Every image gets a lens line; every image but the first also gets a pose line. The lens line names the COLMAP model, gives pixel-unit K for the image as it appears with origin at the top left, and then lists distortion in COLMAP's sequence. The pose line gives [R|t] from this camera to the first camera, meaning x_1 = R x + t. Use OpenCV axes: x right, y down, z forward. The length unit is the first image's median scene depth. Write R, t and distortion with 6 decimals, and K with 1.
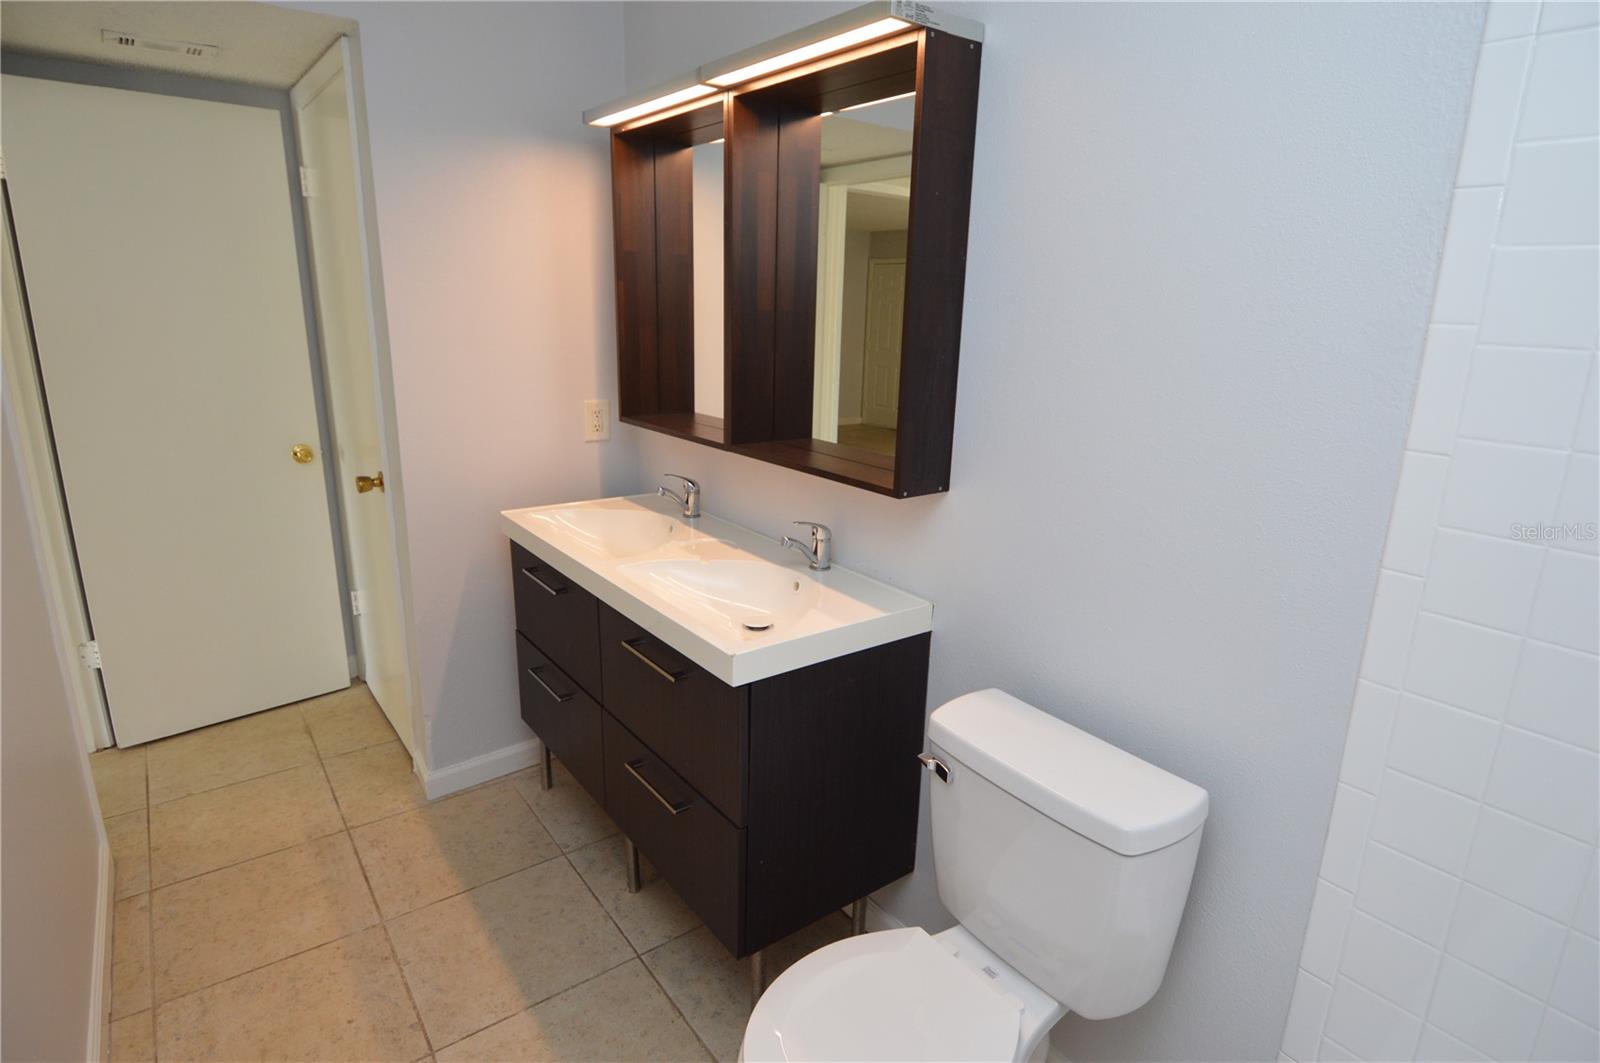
lens RADIAL K [[852.6, 0, 811.7], [0, 852.6, 531.0], [0, 0, 1]] dist [0.023931, -0.032659]
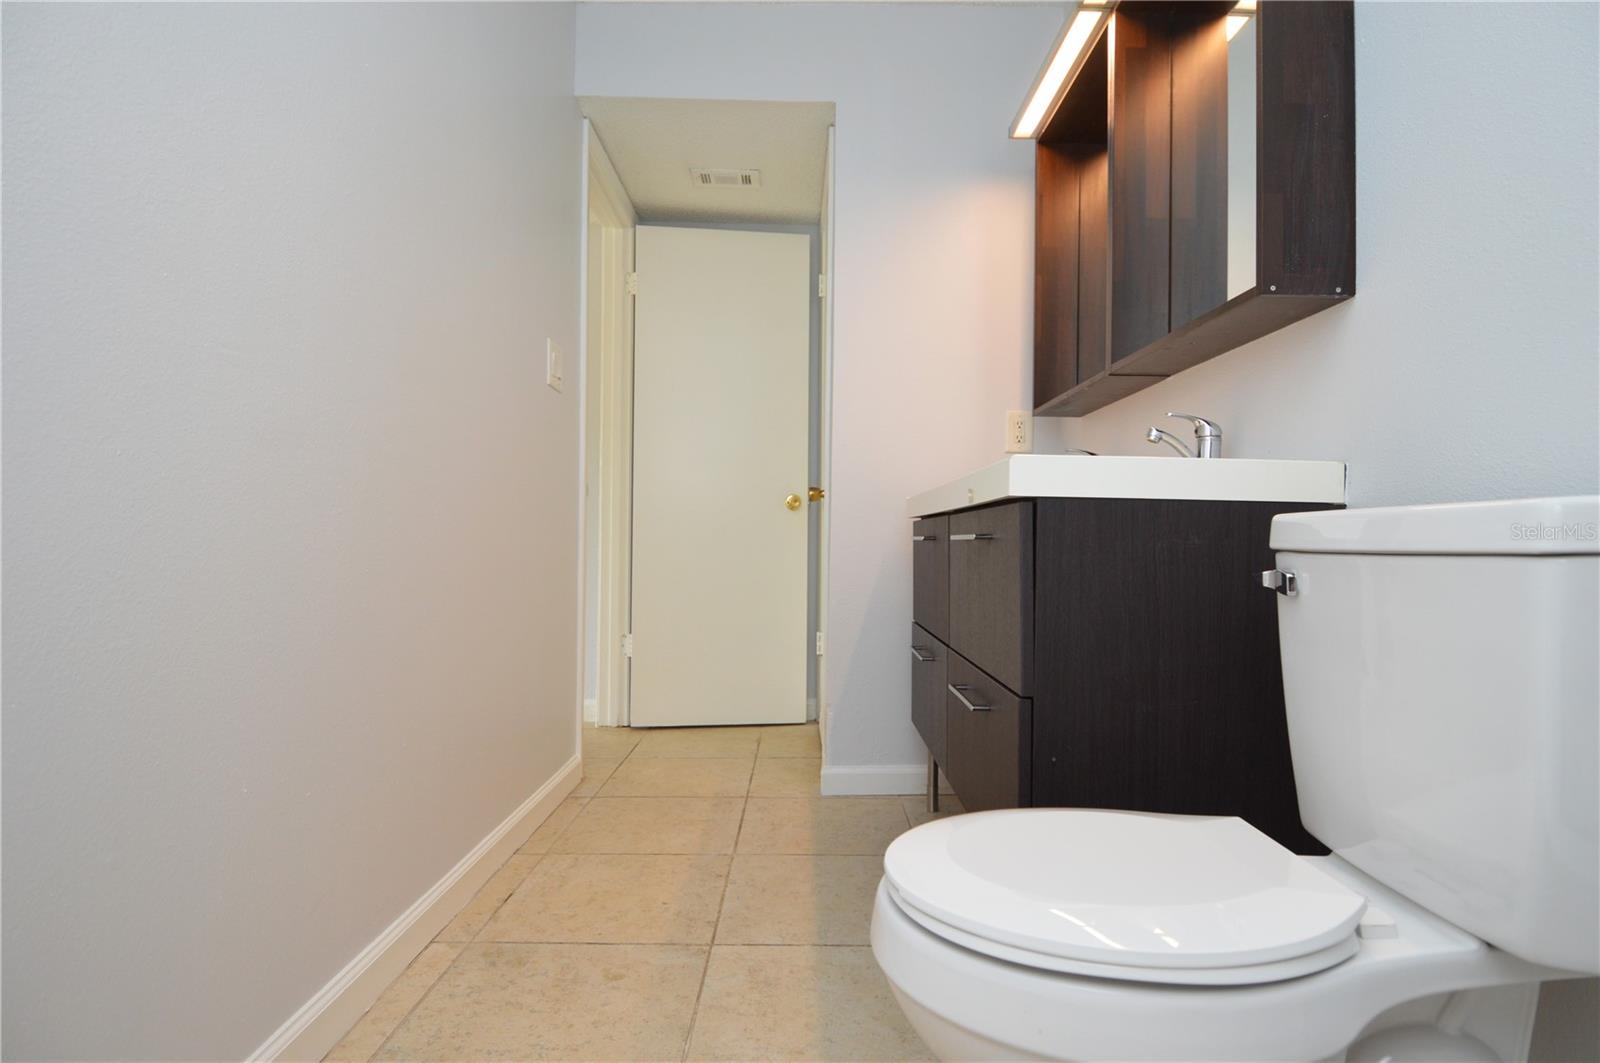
lens RADIAL K [[852.6, 0, 811.7], [0, 852.6, 531.0], [0, 0, 1]] dist [0.023931, -0.032659]
pose [[0.798660, -0.028762, -0.601094, 0.163599], [-0.146603, 0.959464, -0.240699, 0.284902], [0.583651, 0.280359, 0.762070, 0.163721]]
